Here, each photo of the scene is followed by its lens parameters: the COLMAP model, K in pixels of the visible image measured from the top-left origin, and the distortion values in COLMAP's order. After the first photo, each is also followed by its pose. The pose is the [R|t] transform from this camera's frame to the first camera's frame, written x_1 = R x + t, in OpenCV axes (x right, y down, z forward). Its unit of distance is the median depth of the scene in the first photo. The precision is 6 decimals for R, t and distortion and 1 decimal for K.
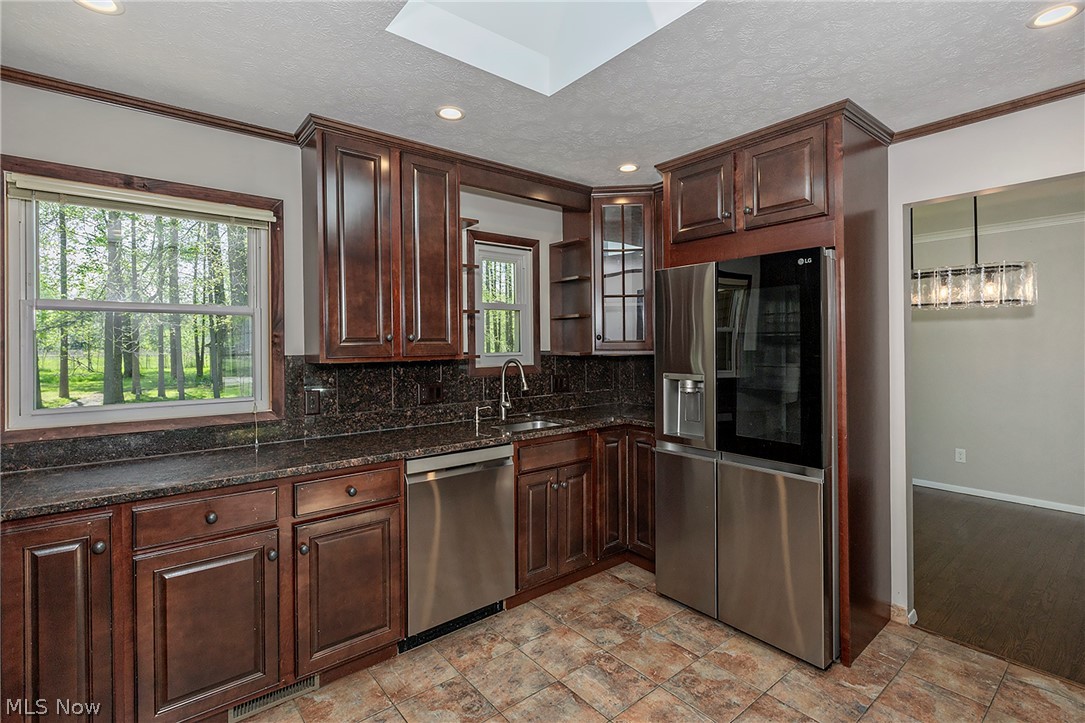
lens RADIAL K [[499.9, 0, 549.9], [0, 499.9, 355.3], [0, 0, 1]] dist [0.000692, 0.001644]
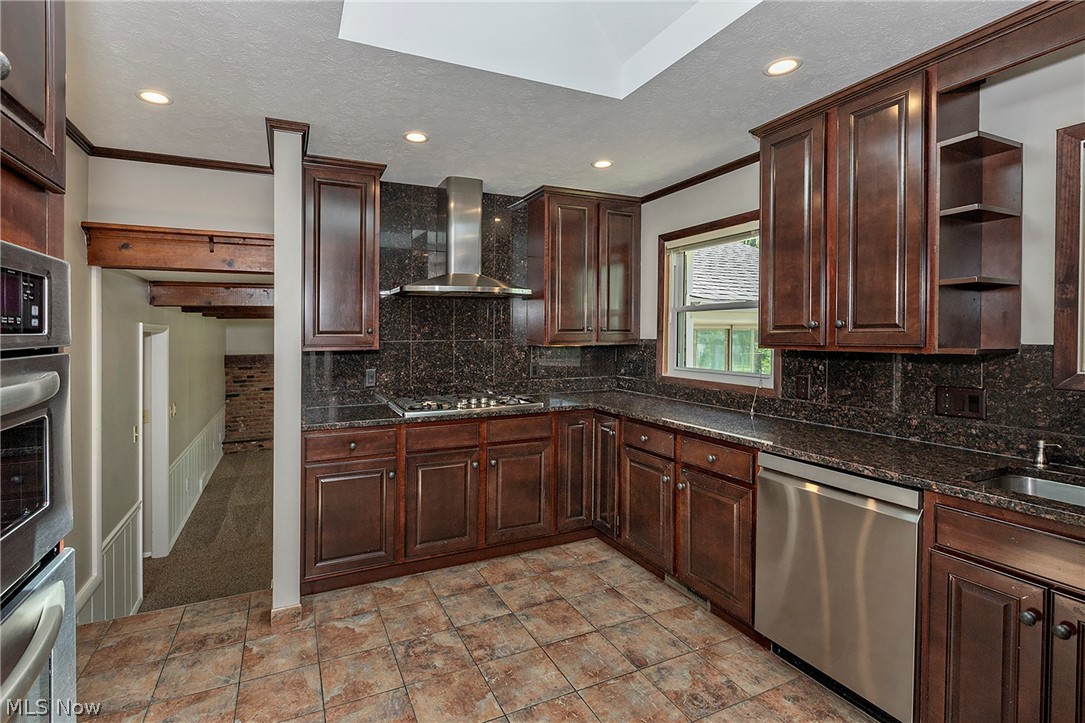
lens RADIAL K [[499.9, 0, 536.4], [0, 499.9, 342.7], [0, 0, 1]] dist [0.000692, 0.001644]
pose [[-0.233180, 0.022717, -0.972168, 0.647024], [-0.016263, 0.999496, 0.027256, -0.017507], [0.972298, 0.022165, -0.232693, 0.679069]]
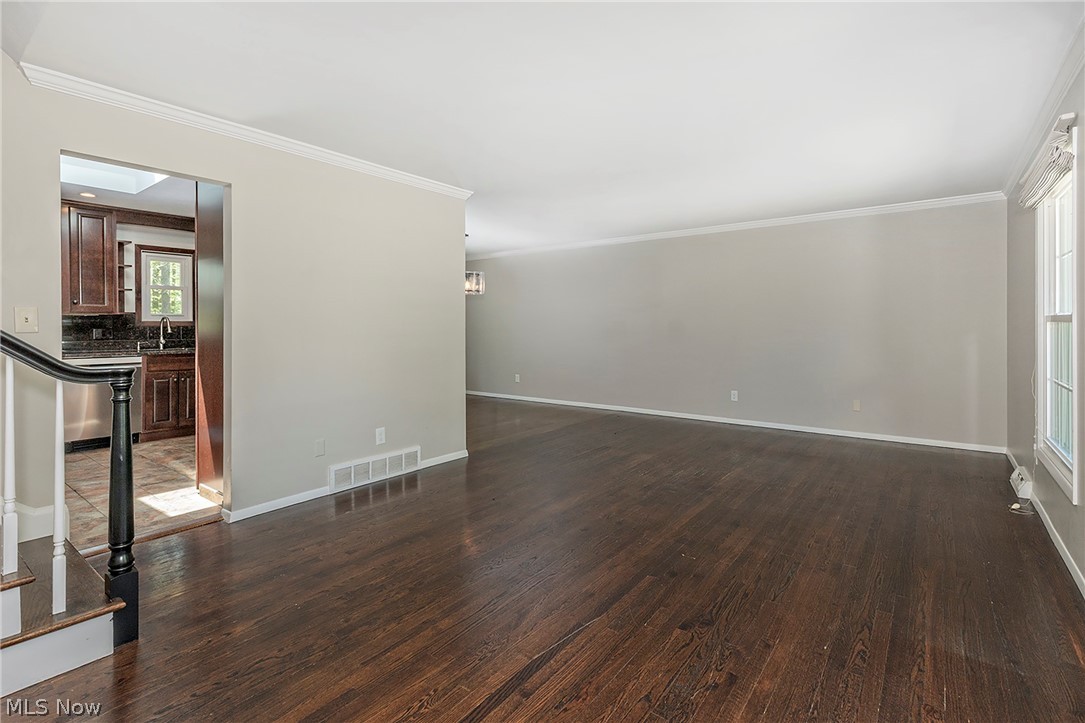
lens RADIAL K [[499.9, 0, 596.1], [0, 499.9, 331.4], [0, 0, 1]] dist [0.000692, 0.001644]
pose [[0.957265, -0.000137, 0.289213, 1.087067], [0.005132, 0.999850, -0.016513, 0.121046], [-0.289167, 0.017291, 0.957122, -1.443322]]
